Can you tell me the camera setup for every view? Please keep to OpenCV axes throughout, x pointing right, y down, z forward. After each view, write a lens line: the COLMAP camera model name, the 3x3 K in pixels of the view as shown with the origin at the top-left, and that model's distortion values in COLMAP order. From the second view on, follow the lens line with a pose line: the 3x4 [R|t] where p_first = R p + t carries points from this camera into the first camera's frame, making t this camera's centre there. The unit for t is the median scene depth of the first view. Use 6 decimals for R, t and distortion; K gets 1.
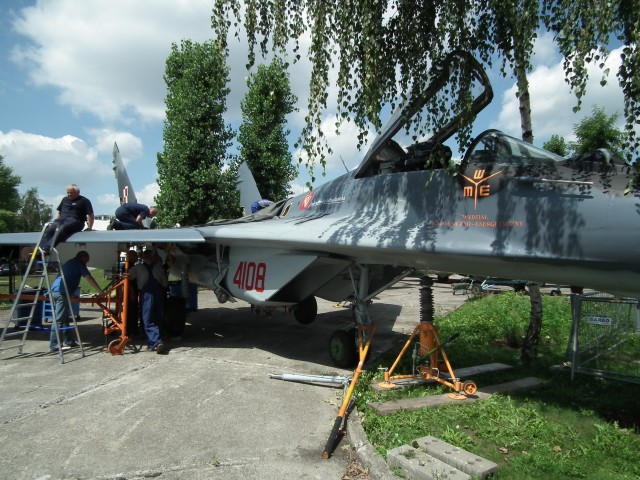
lens RADIAL K [[441.1, 0, 316.6], [0, 441.1, 256.9], [0, 0, 1]] dist [0.000655, -0.010185]
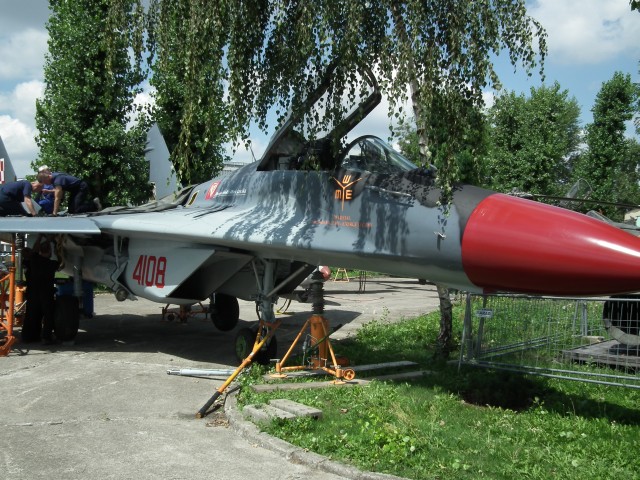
lens RADIAL K [[706.2, 0, 323.8], [0, 706.2, 269.5], [0, 0, 1]] dist [0.009505, 0.000000]
pose [[0.998761, 0.005814, 0.049432, 0.143385], [-0.007389, 0.999469, 0.031737, -0.009359], [-0.049221, -0.032063, 0.998273, -0.511774]]
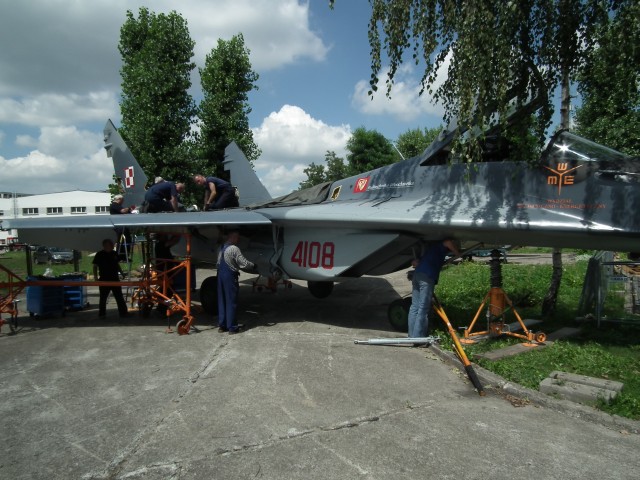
lens RADIAL K [[441.1, 0, 320.5], [0, 441.1, 255.2], [0, 0, 1]] dist [0.000655, -0.010185]
pose [[0.980564, -0.031716, 0.193620, -0.357904], [0.022325, 0.998475, 0.050497, -0.009316], [-0.194926, -0.045193, 0.979776, -0.066795]]
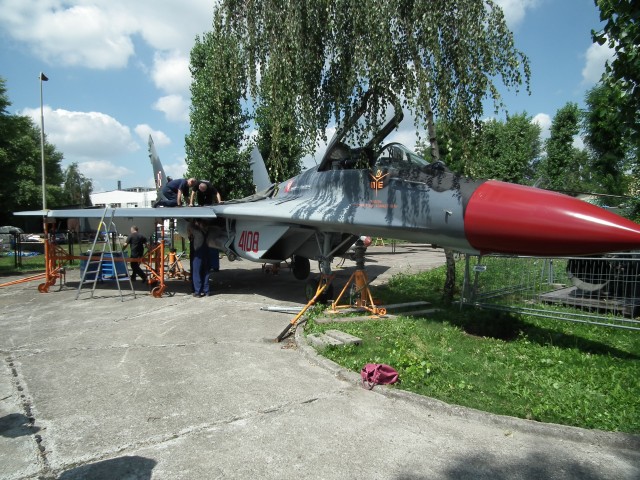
lens RADIAL K [[441.1, 0, 315.7], [0, 441.1, 256.3], [0, 0, 1]] dist [0.000655, -0.010185]
pose [[0.997471, -0.004244, -0.070943, 0.162714], [0.009257, 0.997470, 0.070483, -0.005171], [0.070464, -0.070961, 0.994987, -0.388250]]
